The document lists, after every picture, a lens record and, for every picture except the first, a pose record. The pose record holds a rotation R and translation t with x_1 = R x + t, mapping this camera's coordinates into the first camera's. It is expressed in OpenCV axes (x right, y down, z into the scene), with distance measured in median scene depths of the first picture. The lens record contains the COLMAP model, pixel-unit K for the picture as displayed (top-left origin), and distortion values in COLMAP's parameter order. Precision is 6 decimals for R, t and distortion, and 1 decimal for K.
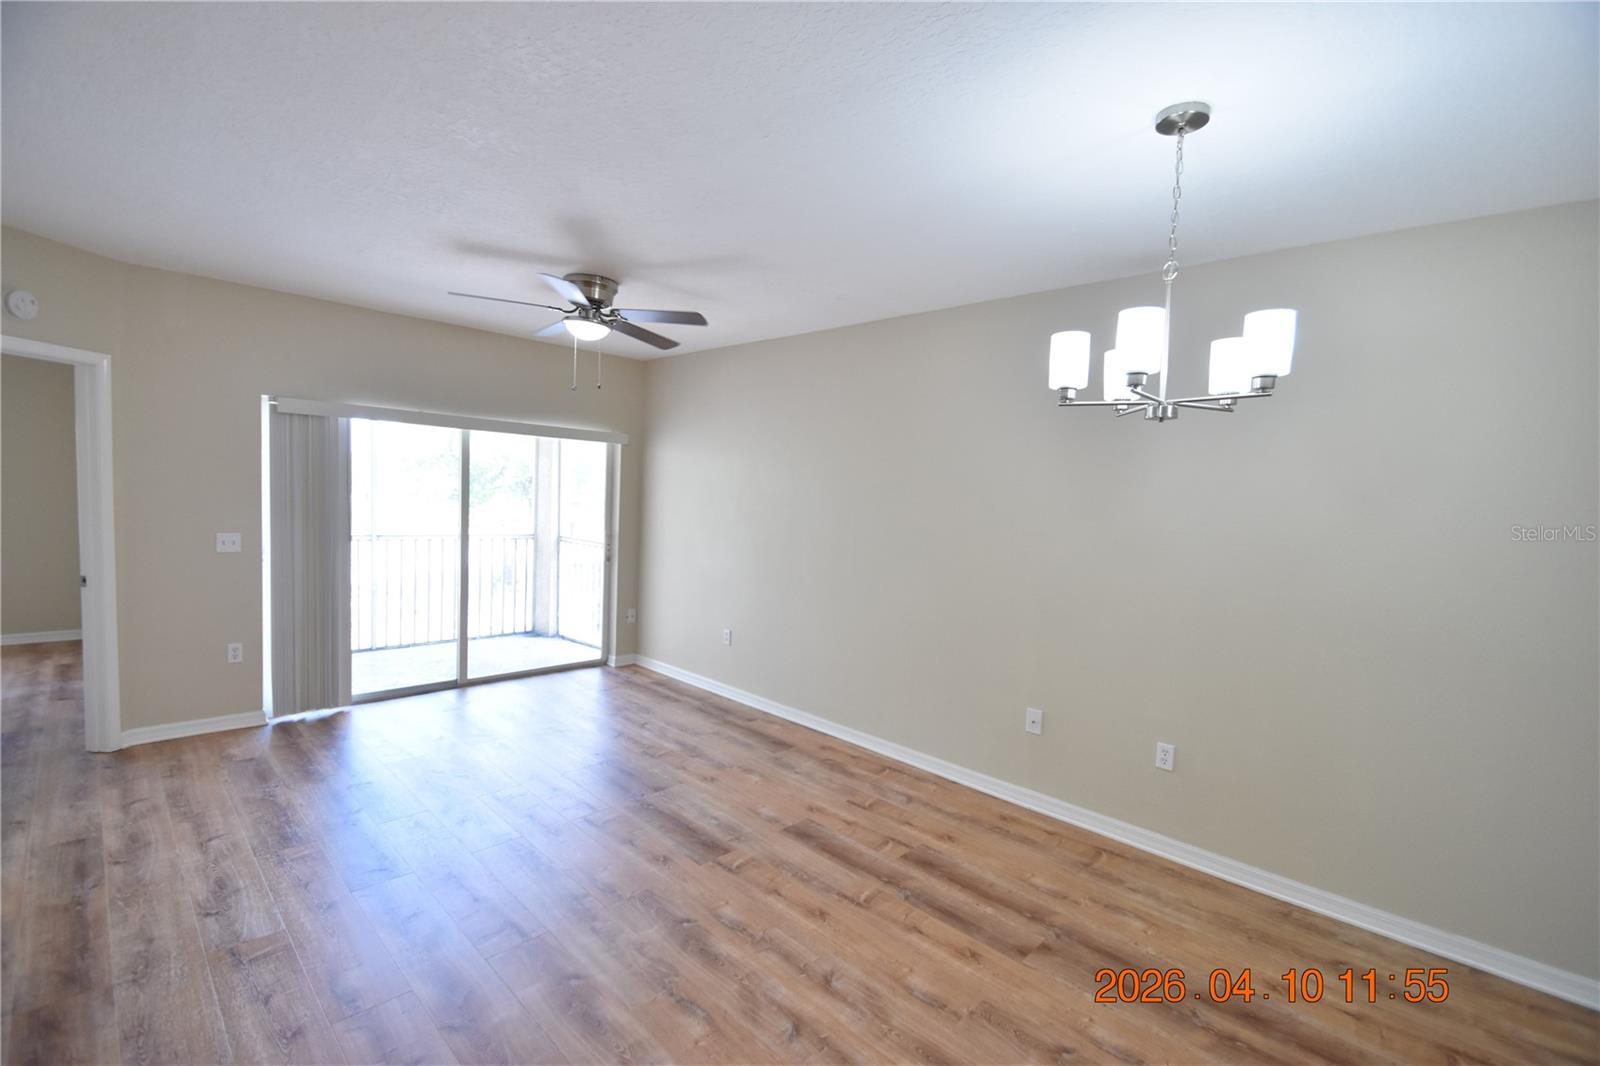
lens RADIAL K [[698.1, 0, 797.8], [0, 698.1, 537.3], [0, 0, 1]] dist [0.014569, -0.017647]
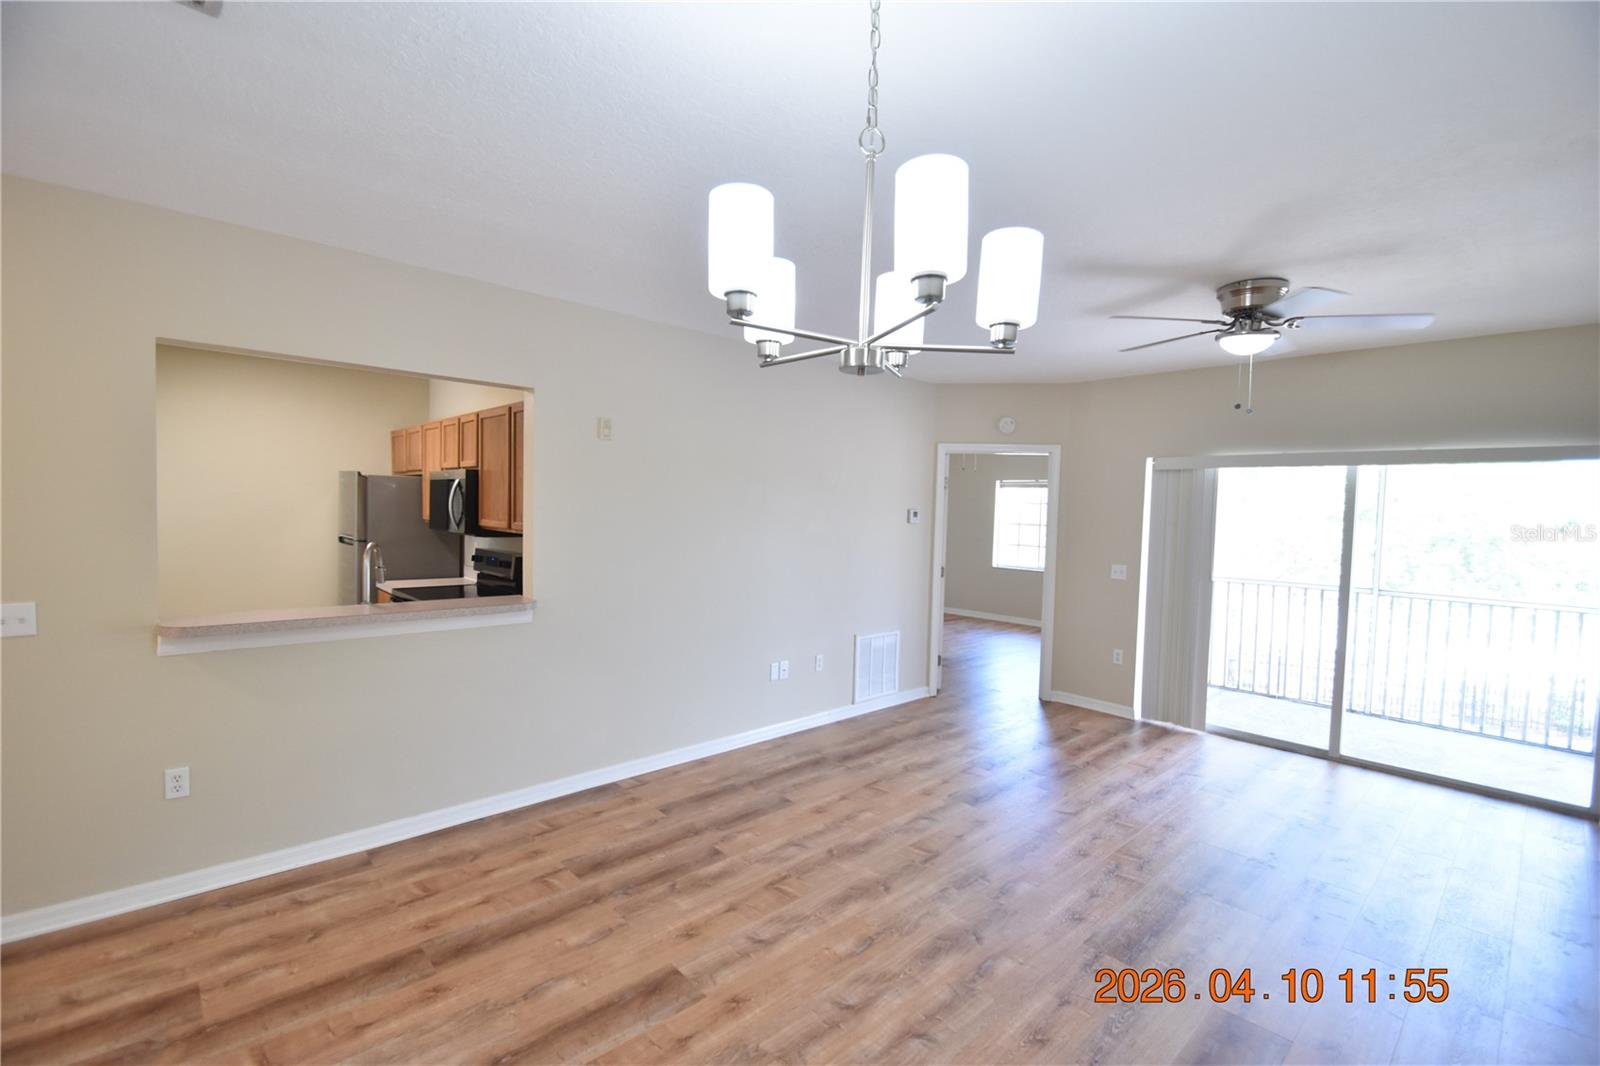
lens RADIAL K [[698.1, 0, 797.8], [0, 698.1, 537.3], [0, 0, 1]] dist [0.014569, -0.017647]
pose [[-0.050062, -0.001744, -0.998745, 0.609605], [-0.091917, 0.995763, 0.002869, -0.006702], [0.994507, 0.091945, -0.050010, 0.515661]]
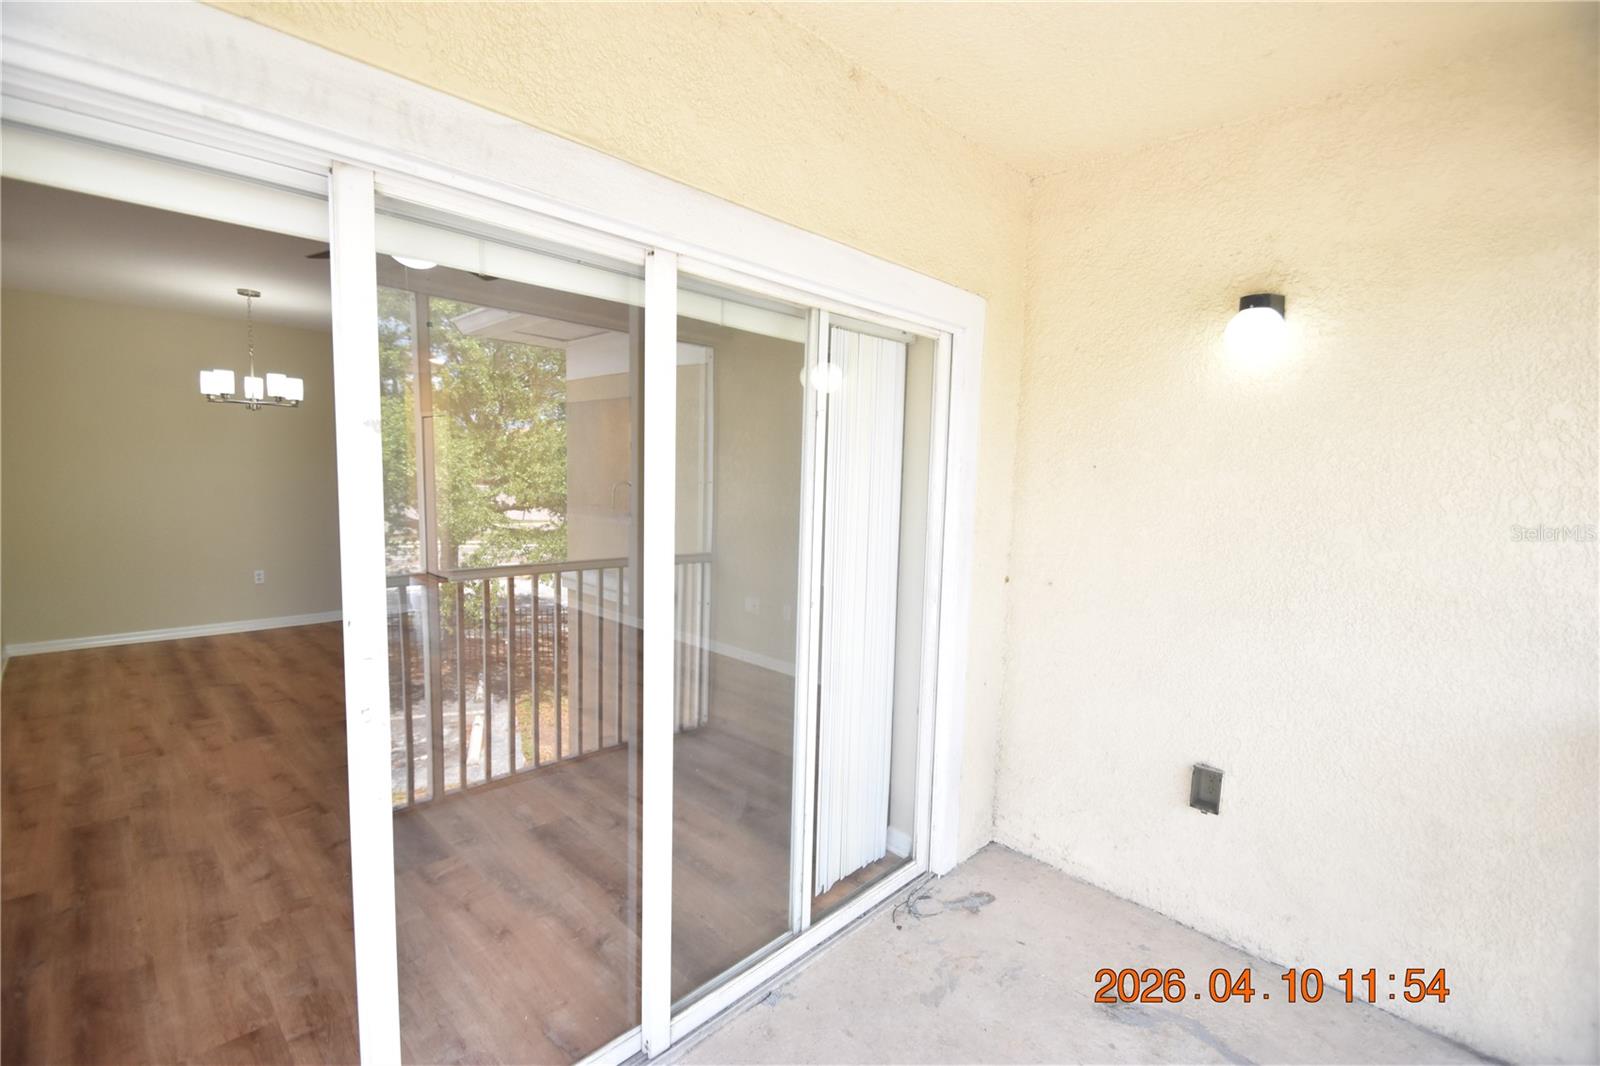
lens RADIAL K [[698.1, 0, 797.8], [0, 698.1, 537.3], [0, 0, 1]] dist [0.014569, -0.017647]
pose [[-0.997396, -0.071155, -0.011784, -0.761868], [-0.072122, 0.985088, 0.156206, -0.131682], [0.000493, 0.156649, -0.987654, 1.878692]]
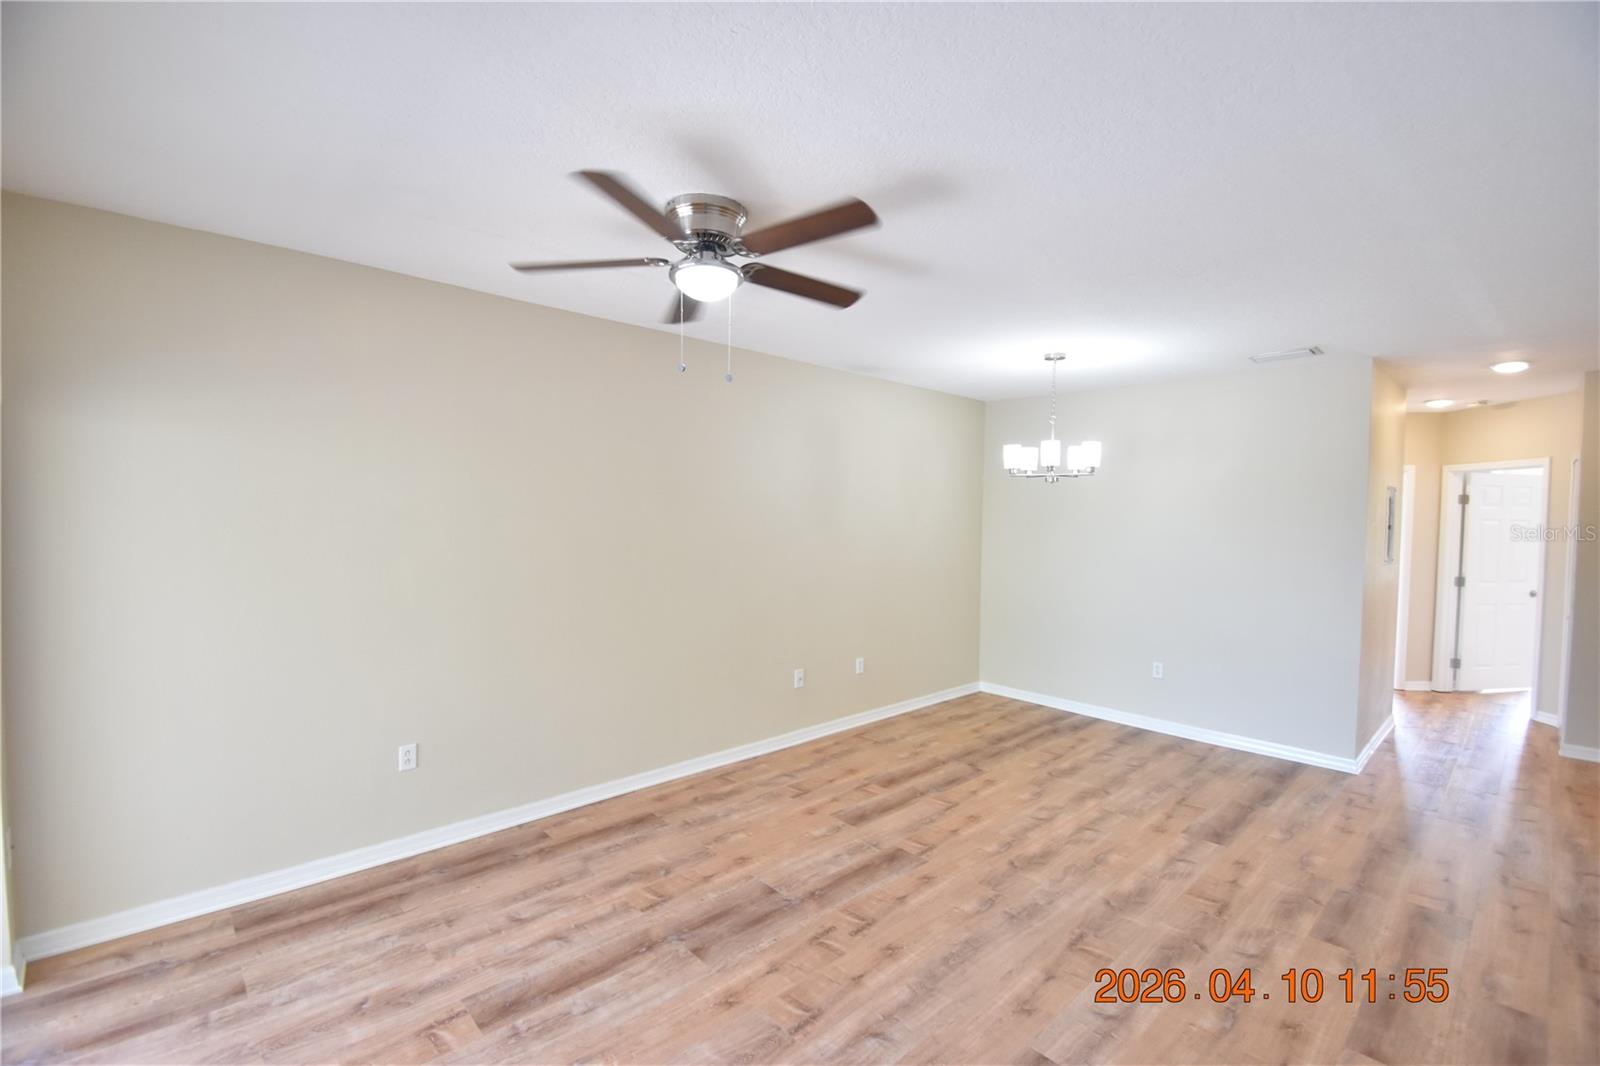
lens RADIAL K [[698.1, 0, 797.8], [0, 698.1, 537.3], [0, 0, 1]] dist [0.014569, -0.017647]
pose [[0.052002, -0.074184, 0.995888, -0.972089], [0.054117, 0.995981, 0.071365, -0.103540], [-0.997180, 0.050183, 0.055808, 0.899146]]
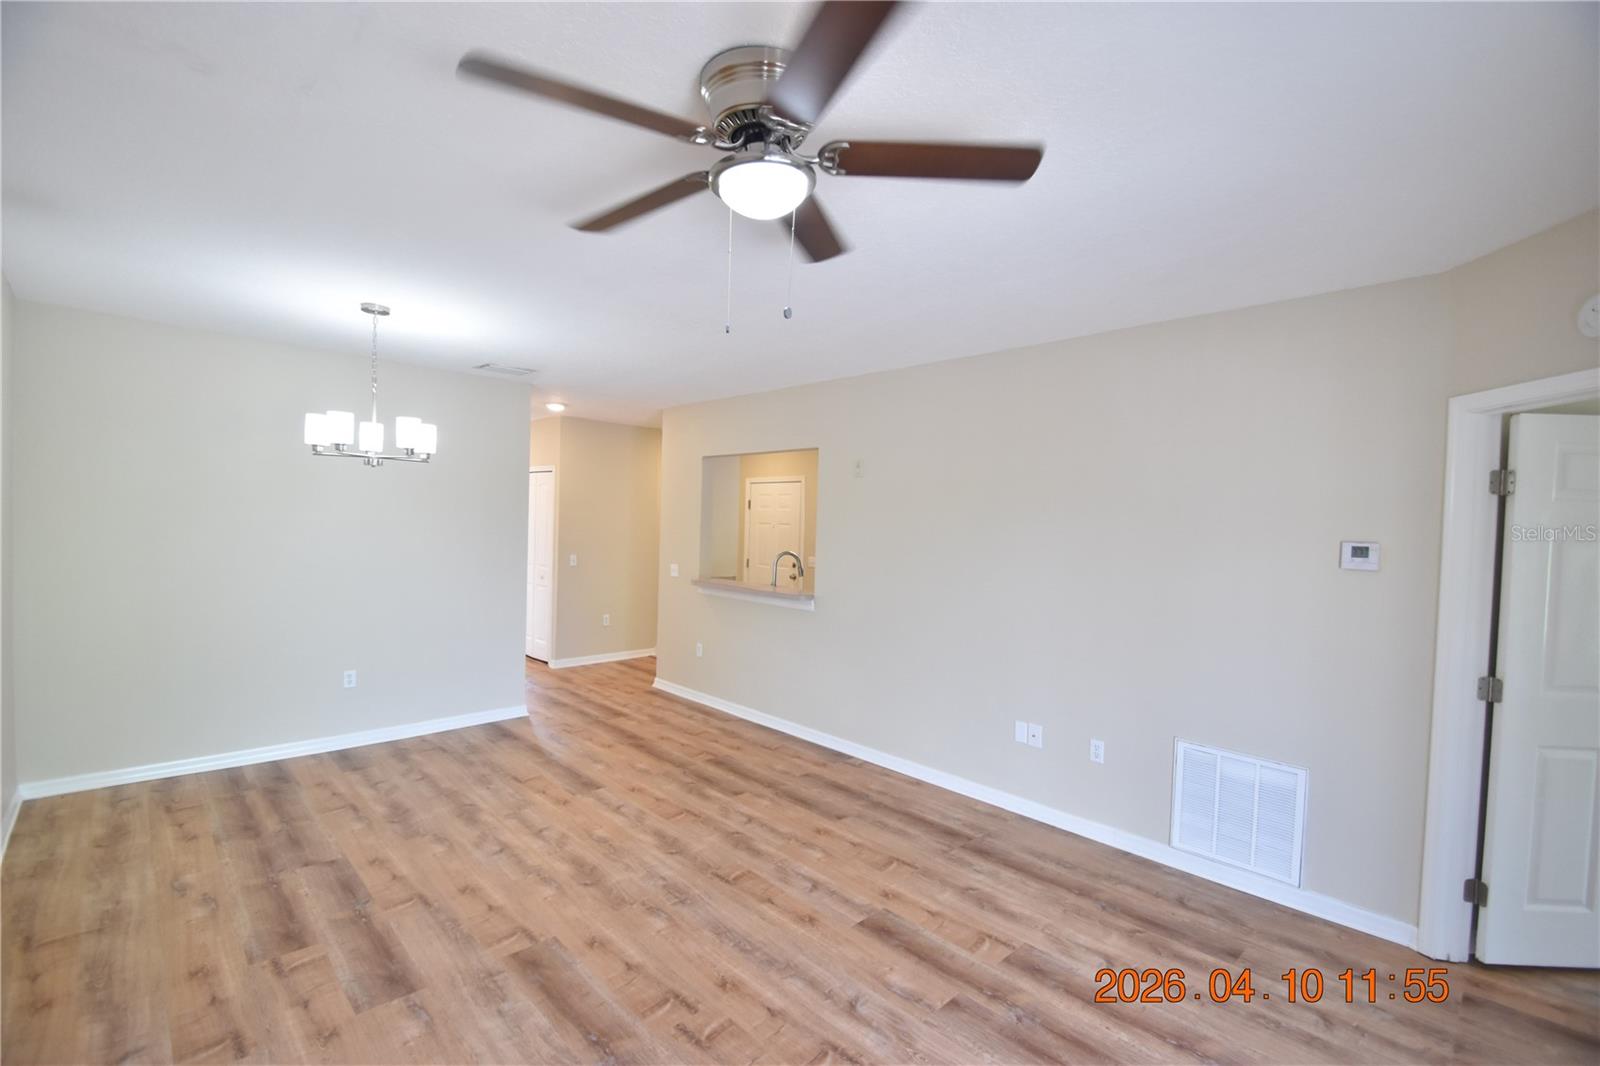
lens RADIAL K [[698.1, 0, 797.8], [0, 698.1, 537.3], [0, 0, 1]] dist [0.014569, -0.017647]
pose [[-0.996893, -0.073333, 0.028746, -0.353705], [-0.070600, 0.993730, 0.086698, -0.115681], [-0.034923, 0.084399, -0.995820, 1.484037]]
